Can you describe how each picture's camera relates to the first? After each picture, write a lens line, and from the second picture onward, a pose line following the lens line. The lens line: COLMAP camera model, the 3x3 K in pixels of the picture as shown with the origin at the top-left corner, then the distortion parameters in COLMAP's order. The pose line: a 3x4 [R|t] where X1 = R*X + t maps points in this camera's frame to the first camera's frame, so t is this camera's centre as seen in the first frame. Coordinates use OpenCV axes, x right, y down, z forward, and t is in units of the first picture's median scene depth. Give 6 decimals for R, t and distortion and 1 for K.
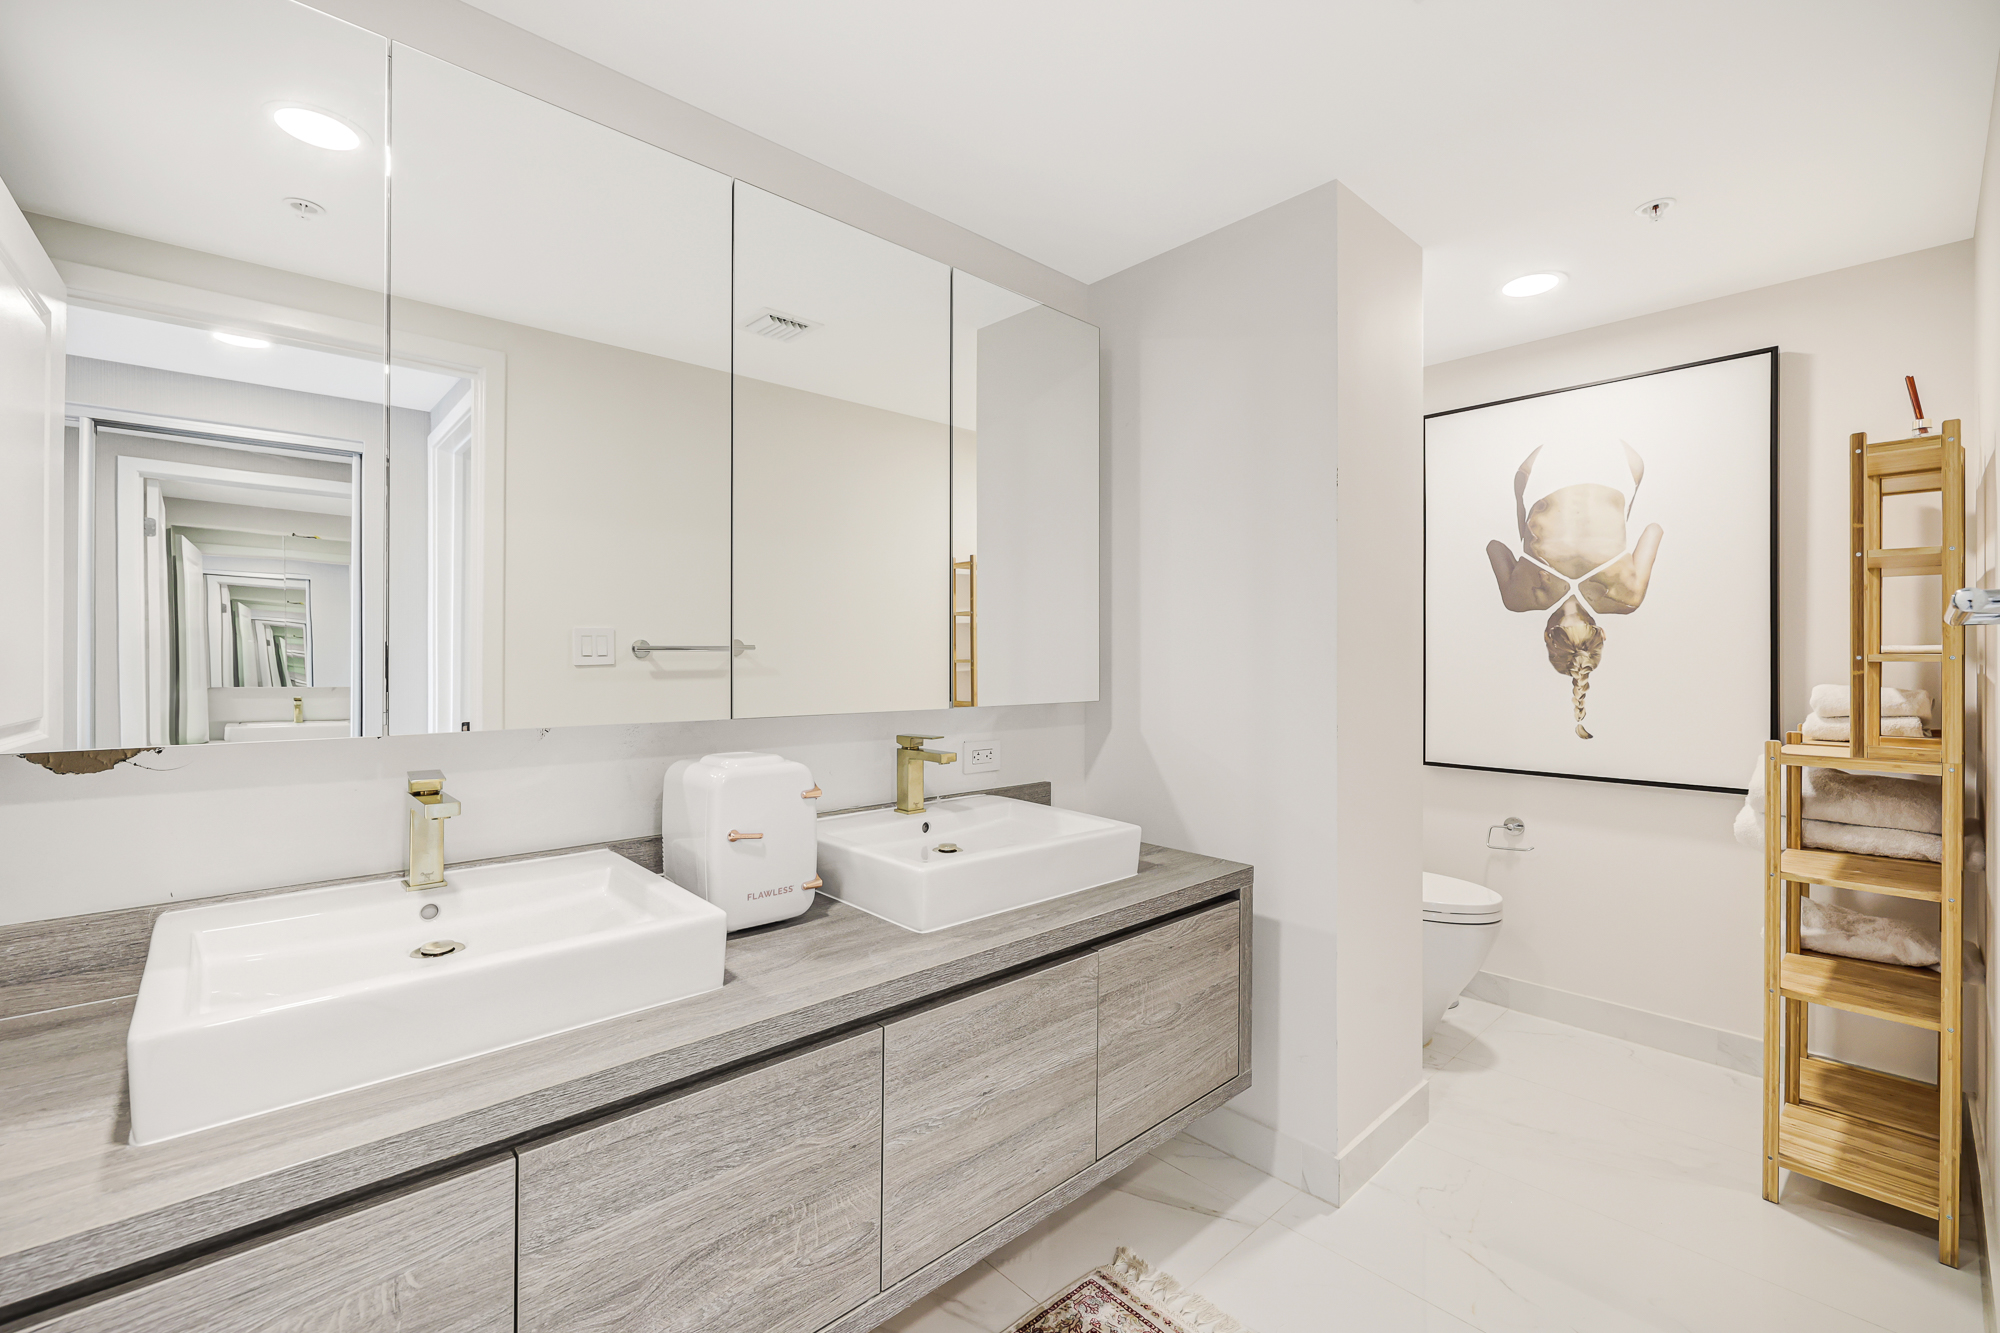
lens RADIAL K [[842.6, 0, 994.8], [0, 842.6, 660.5], [0, 0, 1]] dist [0.001006, 0.000129]
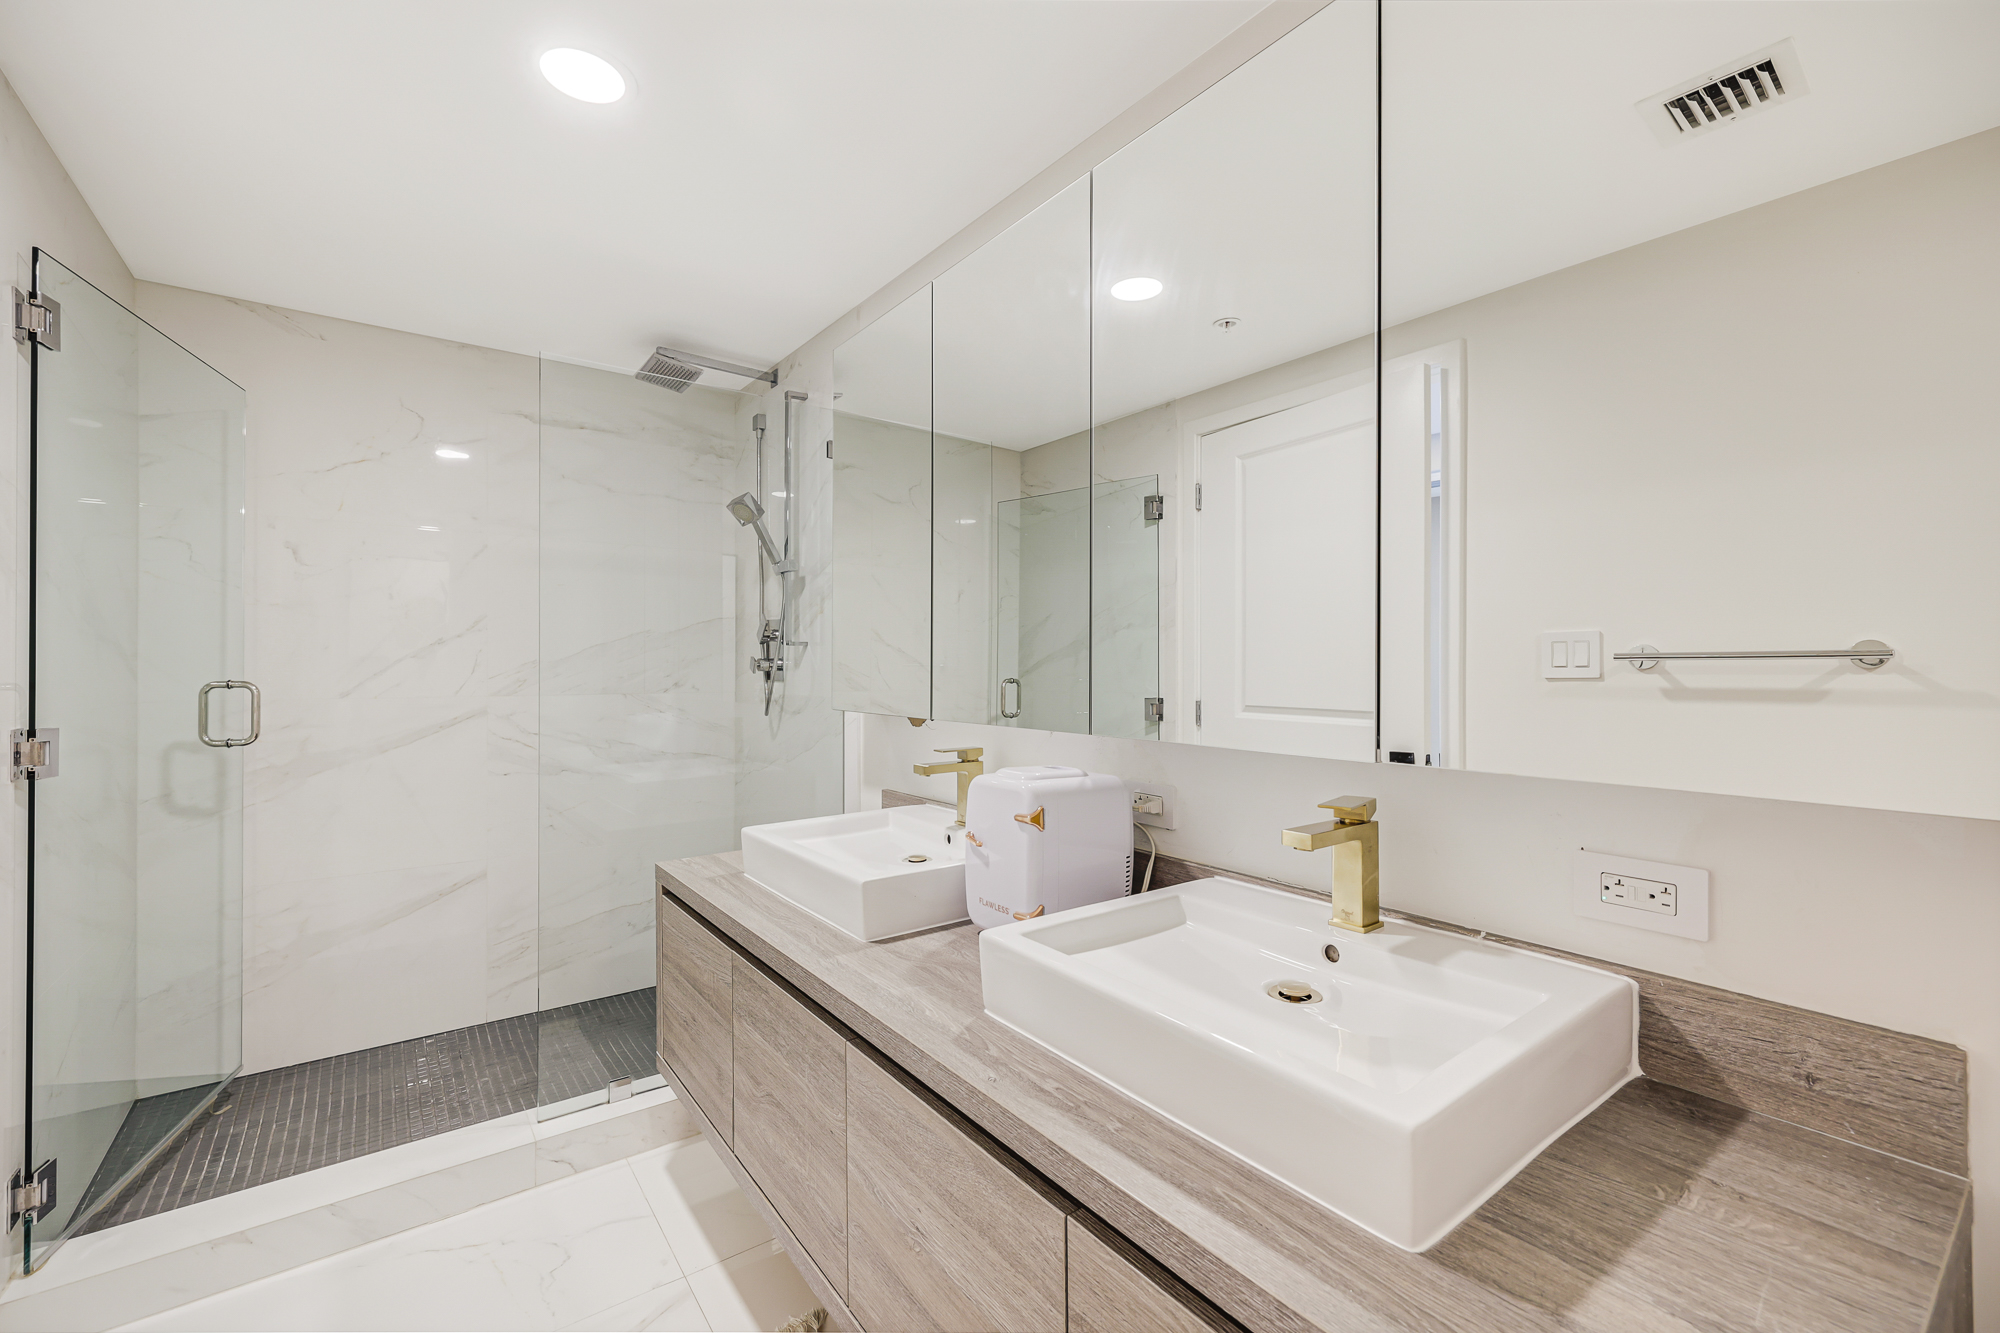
lens RADIAL K [[842.6, 0, 994.8], [0, 842.6, 660.5], [0, 0, 1]] dist [0.001006, 0.000129]
pose [[-0.108469, -0.007691, -0.994070, 0.734007], [-0.002046, 0.999970, -0.007513, -0.008822], [0.994098, 0.001219, -0.108481, 1.110761]]
